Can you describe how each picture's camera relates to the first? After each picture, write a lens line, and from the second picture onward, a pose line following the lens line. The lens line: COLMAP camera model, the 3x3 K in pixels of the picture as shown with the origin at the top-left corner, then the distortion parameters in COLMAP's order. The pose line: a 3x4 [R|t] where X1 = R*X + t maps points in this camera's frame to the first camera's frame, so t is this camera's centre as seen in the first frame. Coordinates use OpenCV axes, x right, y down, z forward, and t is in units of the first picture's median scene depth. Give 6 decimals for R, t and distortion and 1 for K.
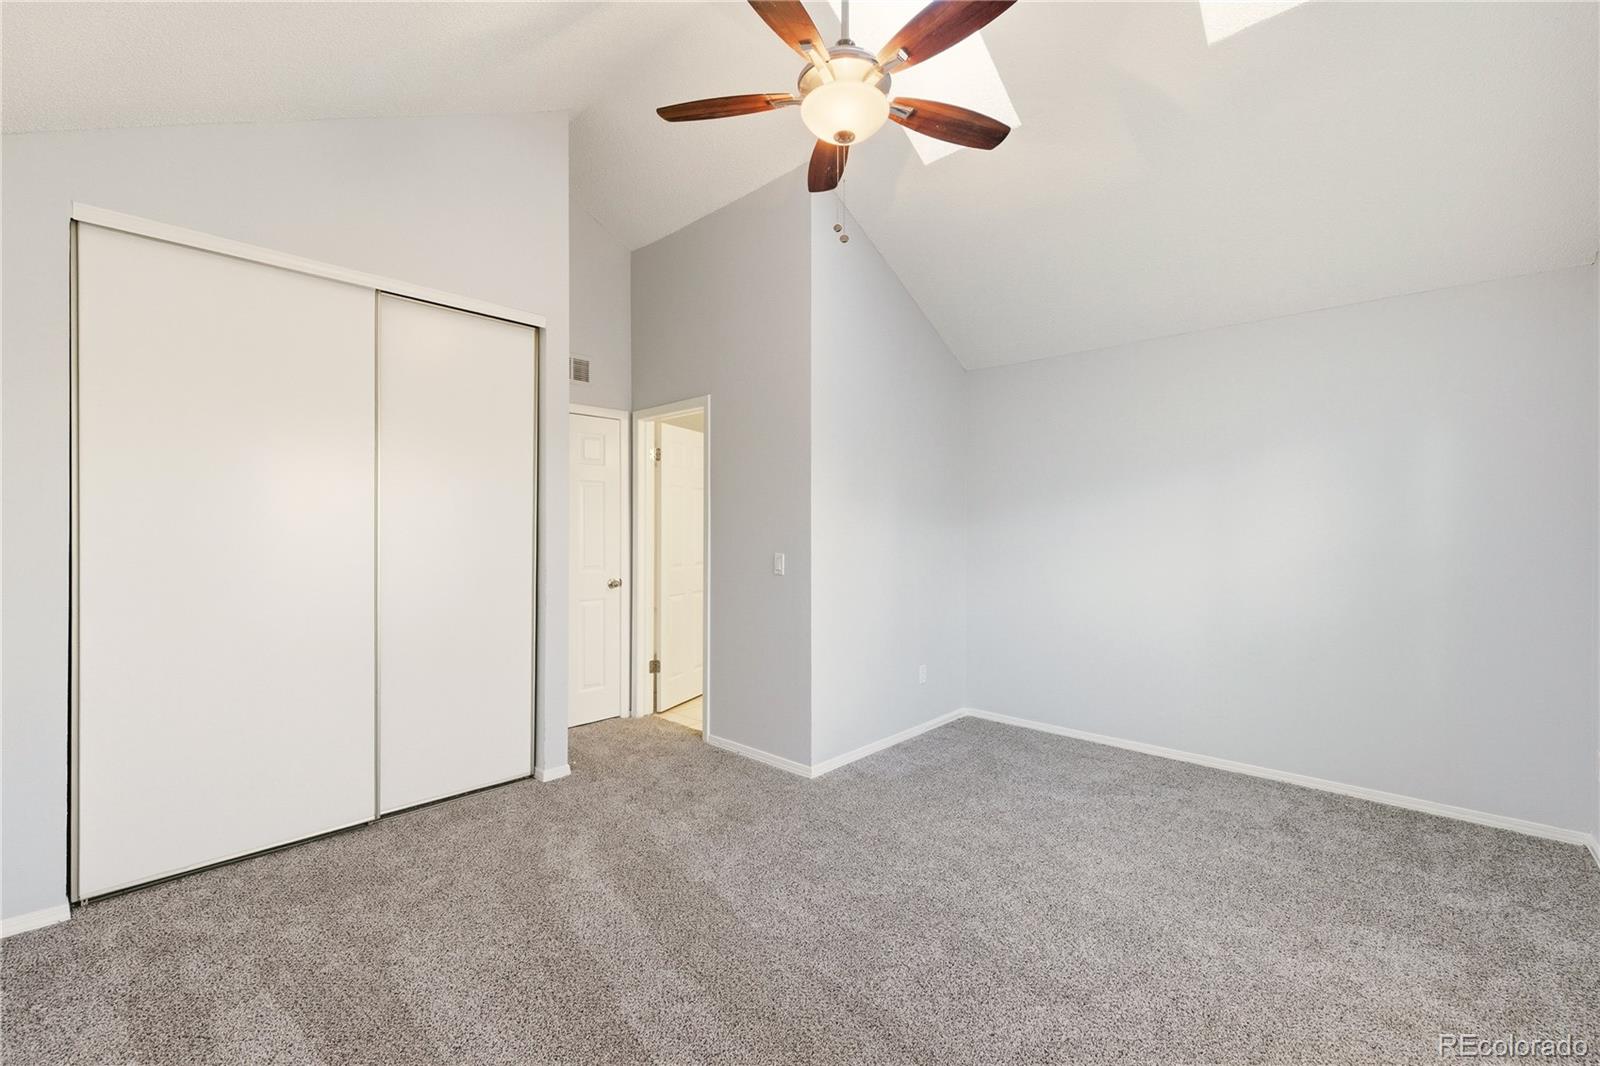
lens RADIAL K [[668.2, 0, 799.3], [0, 668.2, 529.0], [0, 0, 1]] dist [0.000663, -0.000070]
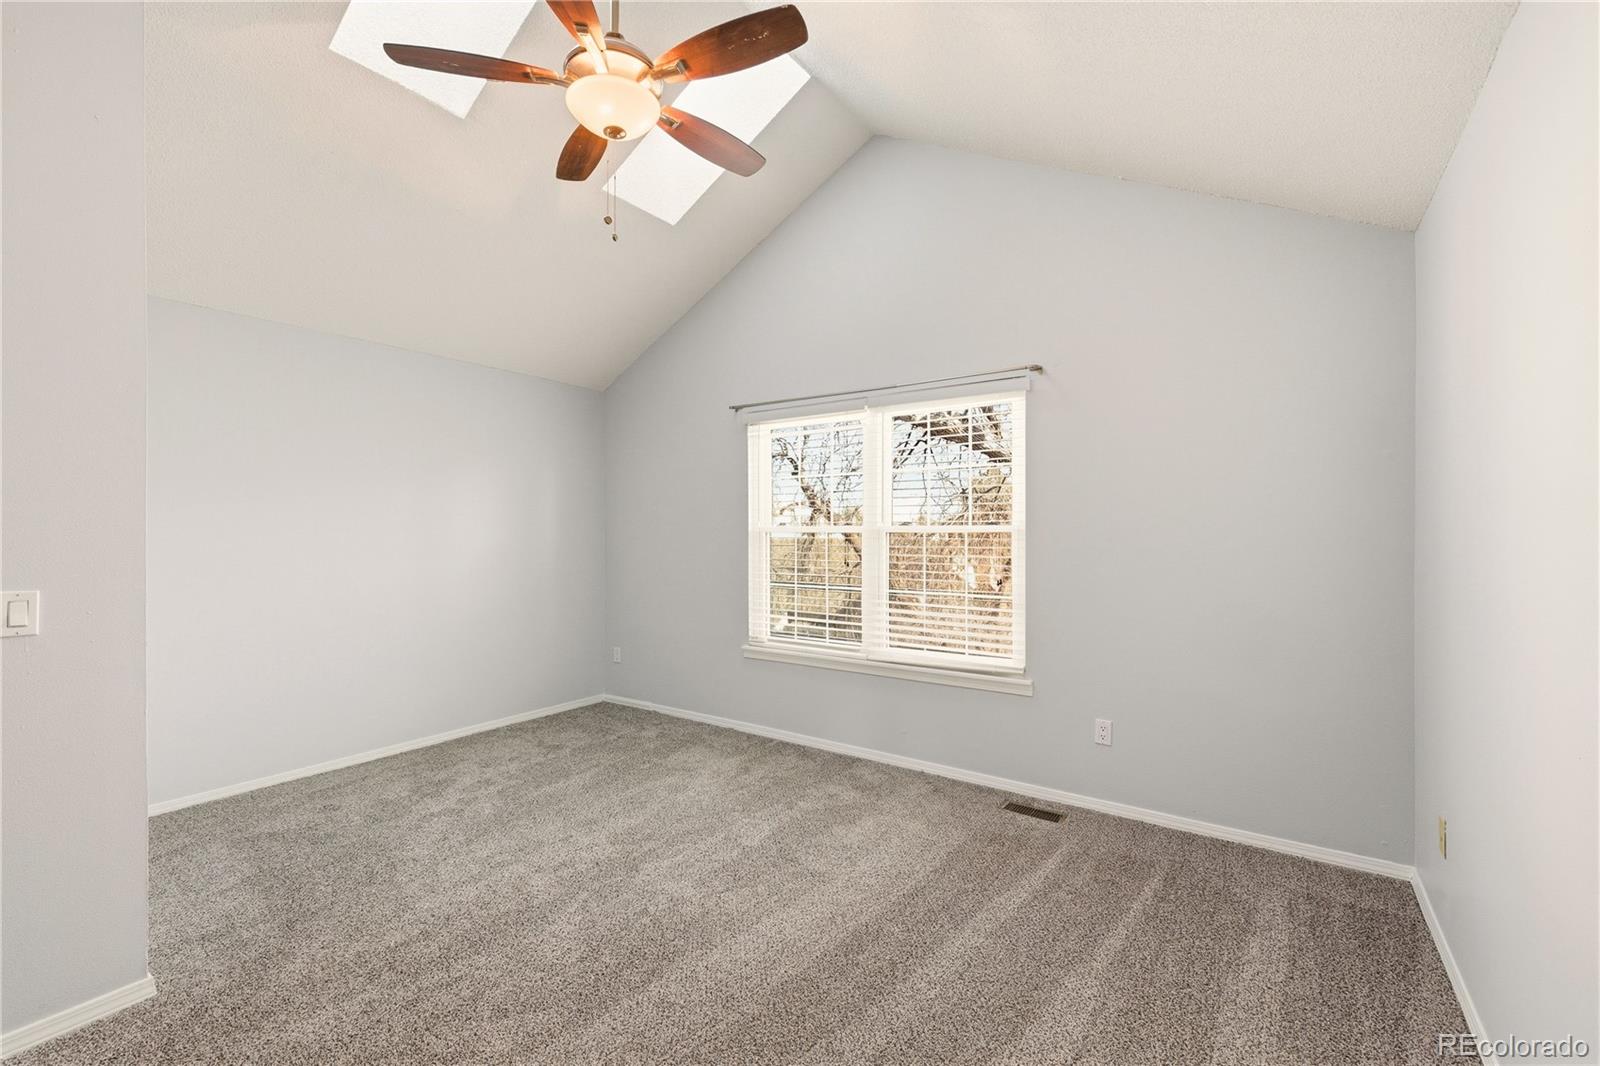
lens RADIAL K [[668.2, 0, 799.3], [0, 668.2, 529.0], [0, 0, 1]] dist [0.000663, -0.000070]
pose [[-0.138222, 0.002013, 0.990399, -0.736973], [-0.001004, 0.999997, -0.002173, -0.006405], [-0.990401, -0.001294, -0.138220, 0.686397]]
